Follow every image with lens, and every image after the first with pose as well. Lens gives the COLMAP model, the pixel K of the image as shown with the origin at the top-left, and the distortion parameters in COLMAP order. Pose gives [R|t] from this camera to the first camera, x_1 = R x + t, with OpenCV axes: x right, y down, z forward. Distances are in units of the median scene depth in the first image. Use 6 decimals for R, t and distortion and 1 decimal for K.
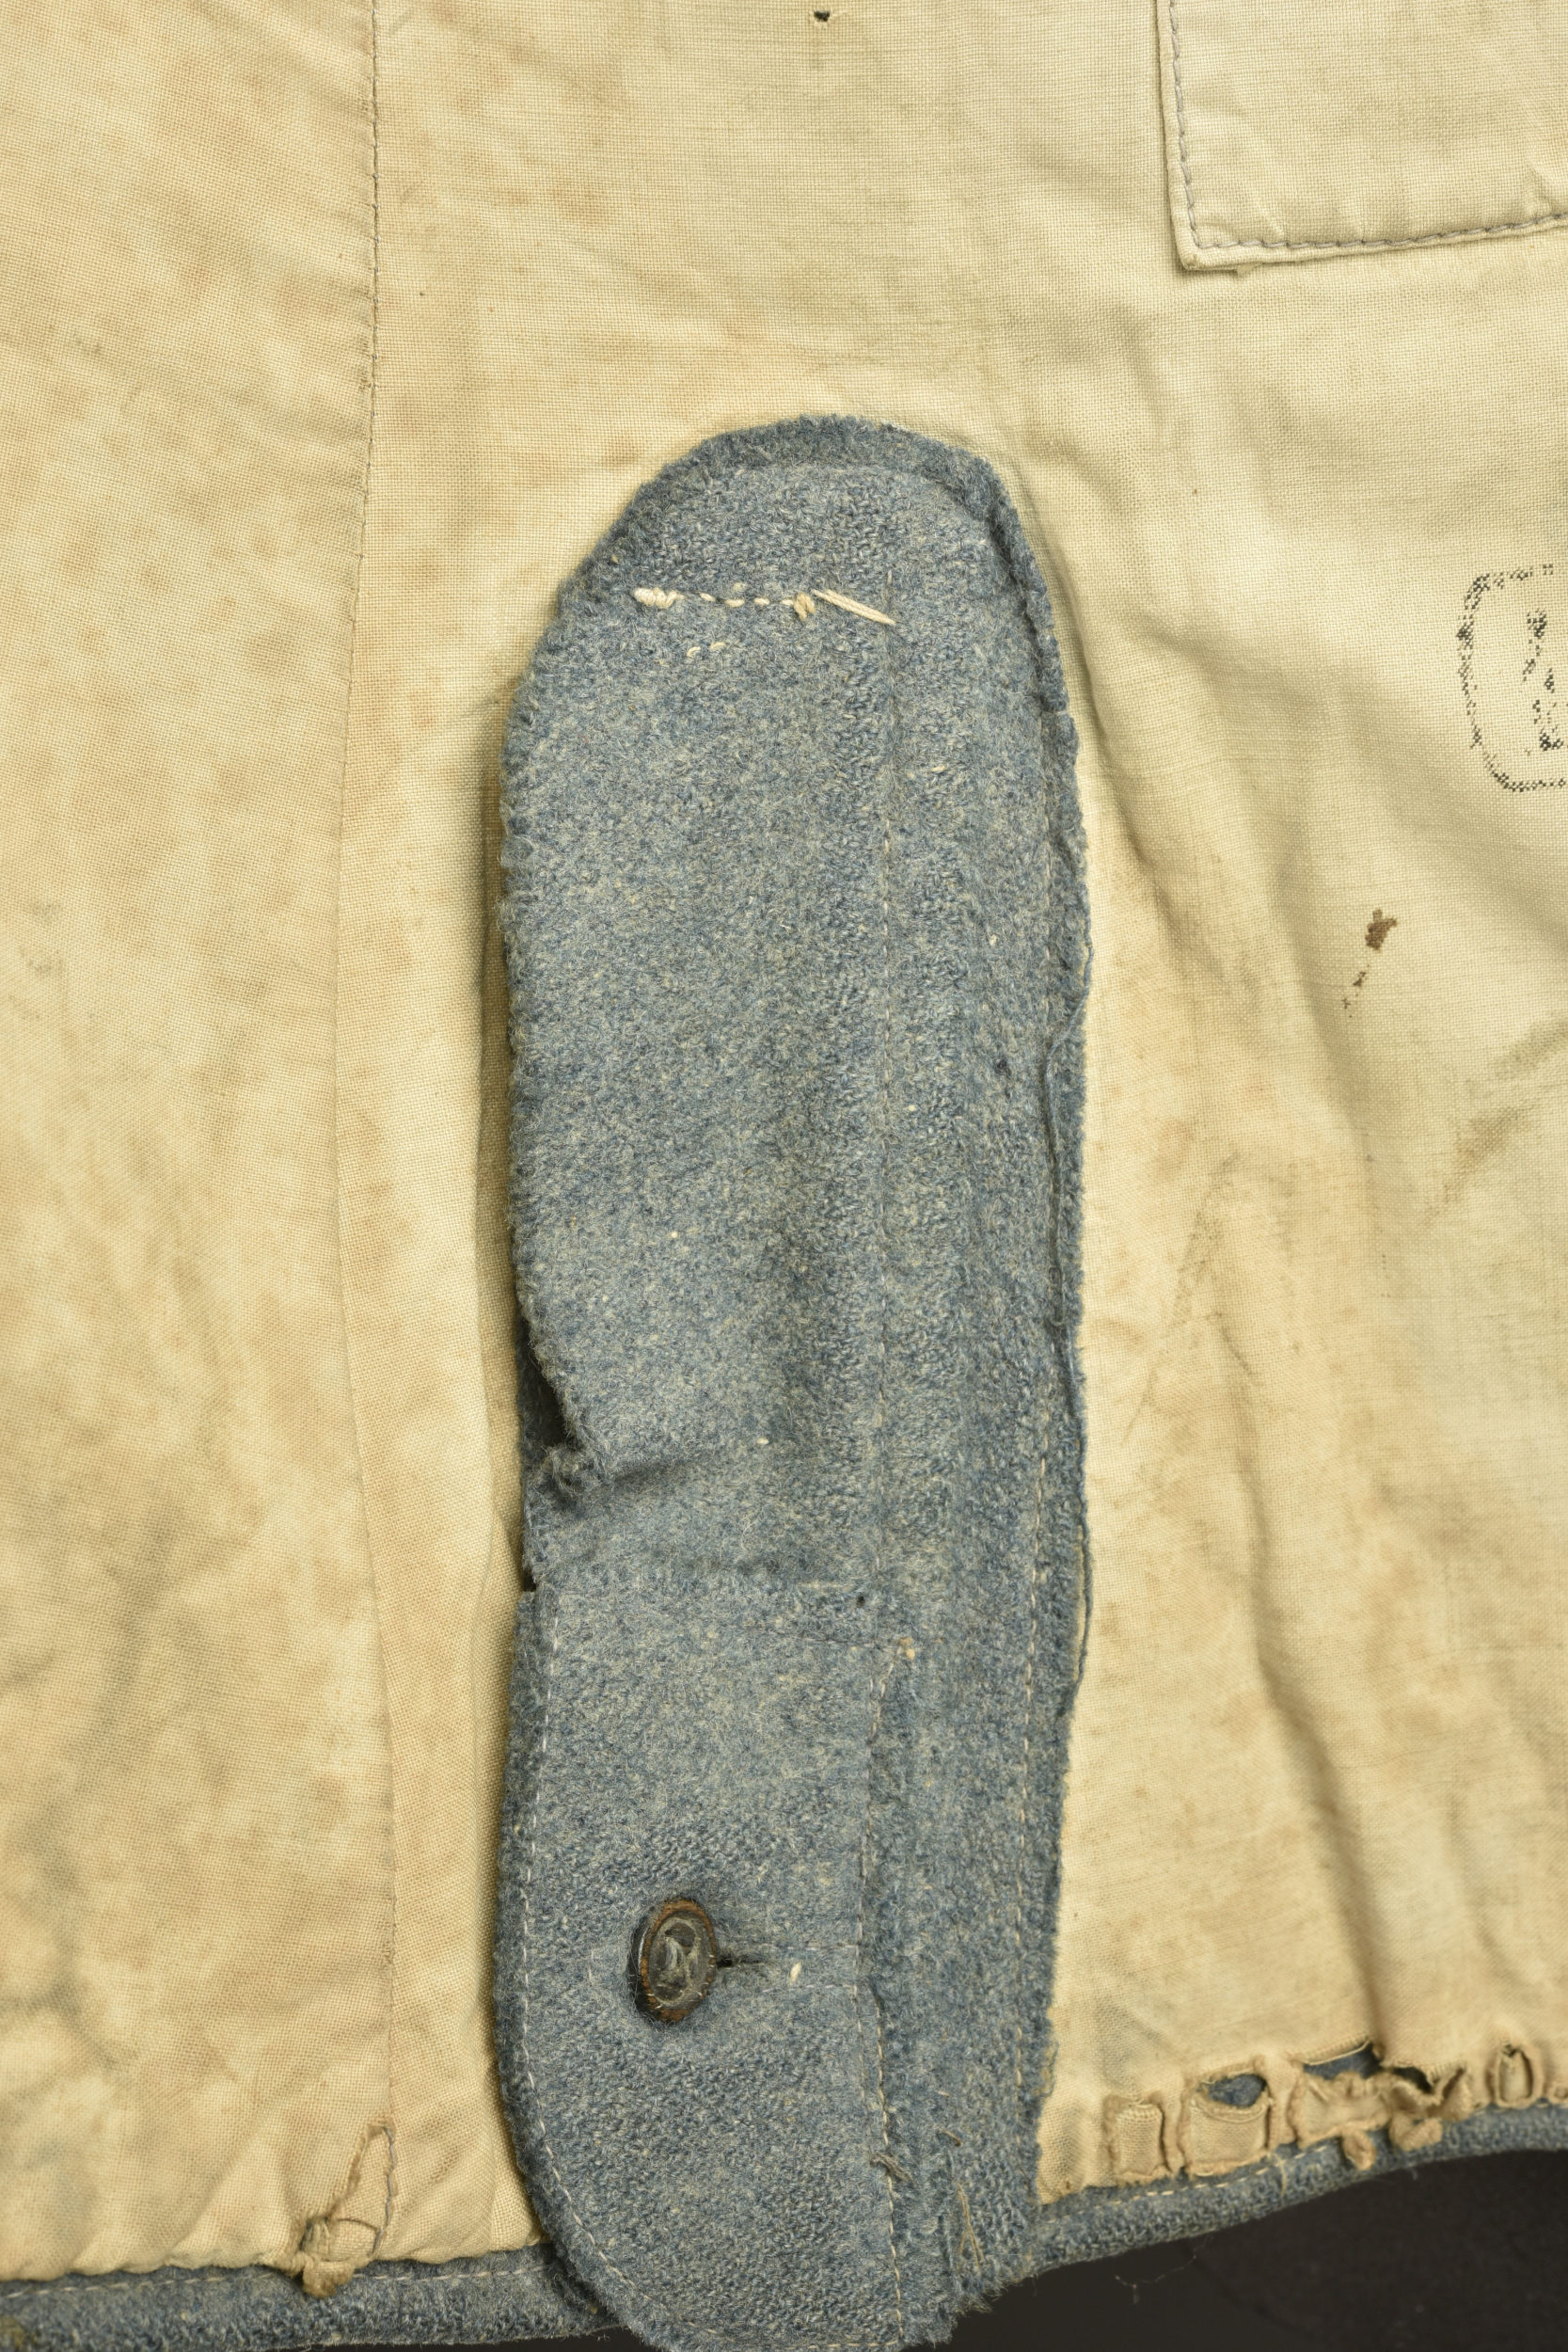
lens RADIAL K [[4062.7, 0, 784.0], [0, 4062.7, 1176.0], [0, 0, 1]] dist [0.012340, -0.027322]
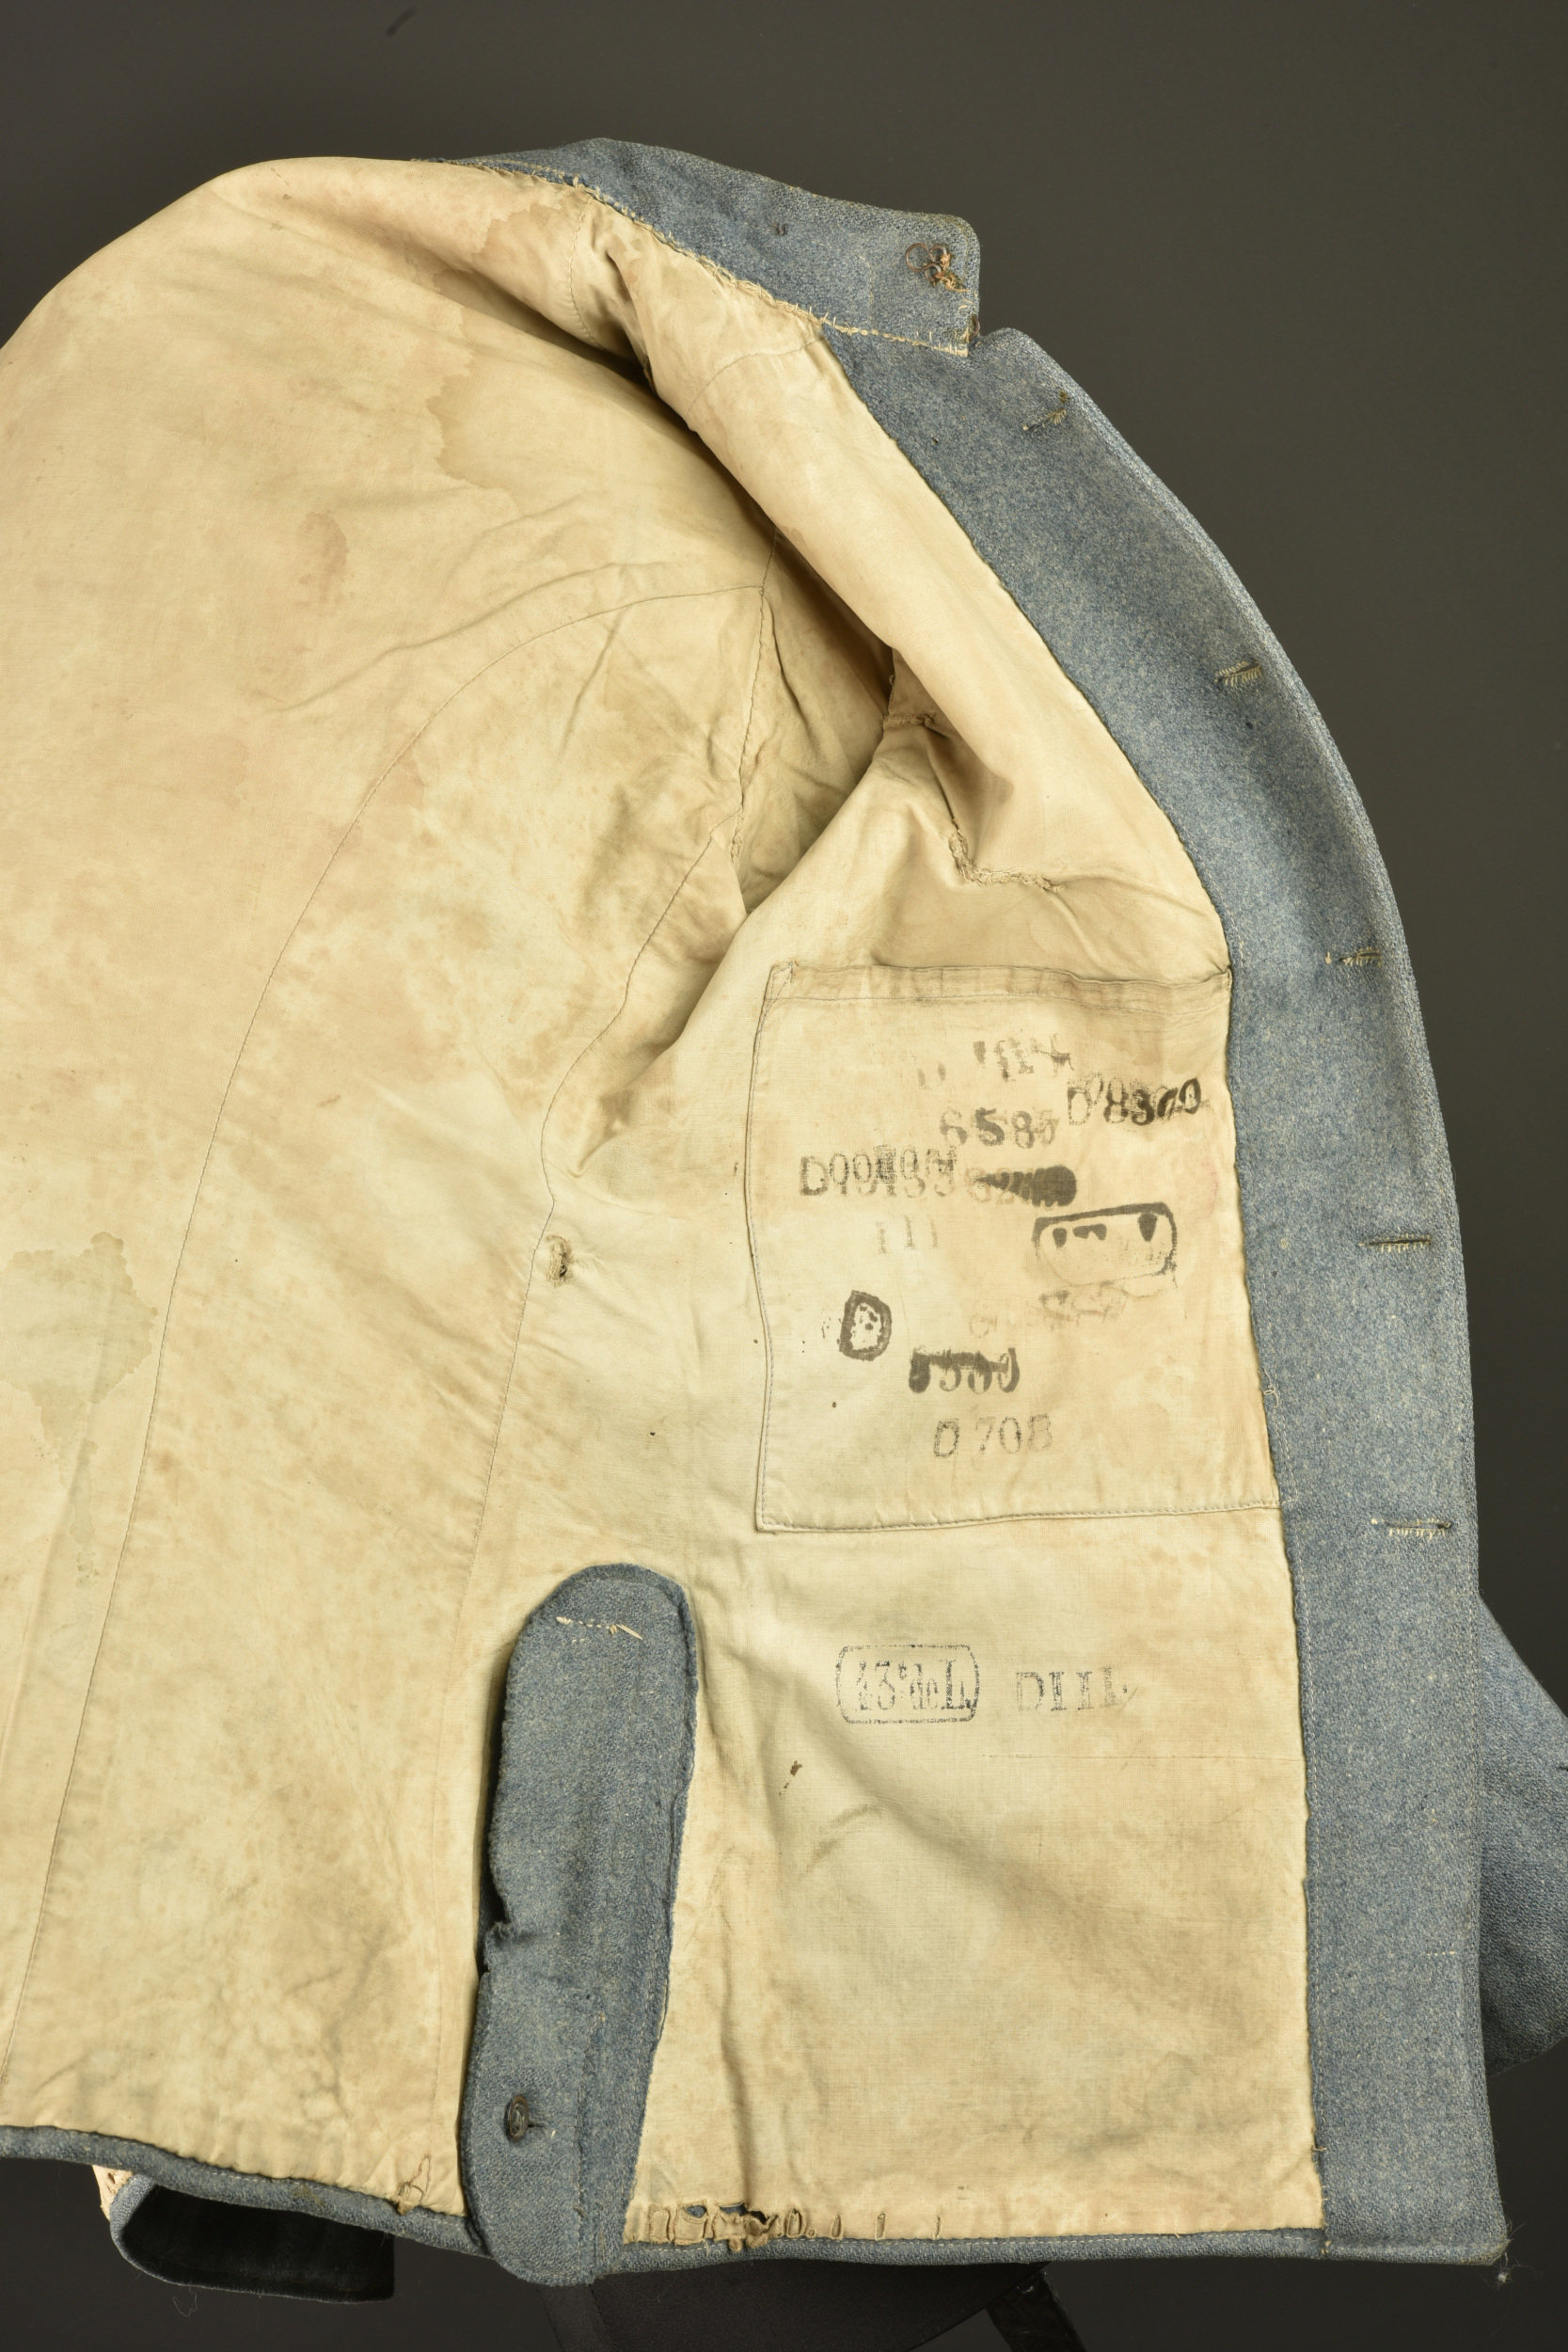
lens RADIAL K [[4062.7, 0, 784.0], [0, 4062.7, 1176.0], [0, 0, 1]] dist [0.012340, -0.027322]
pose [[0.964554, 0.141040, 0.223033, -0.554773], [-0.086905, 0.967815, -0.236179, 0.210906], [-0.249165, 0.208425, 0.945767, -1.762178]]
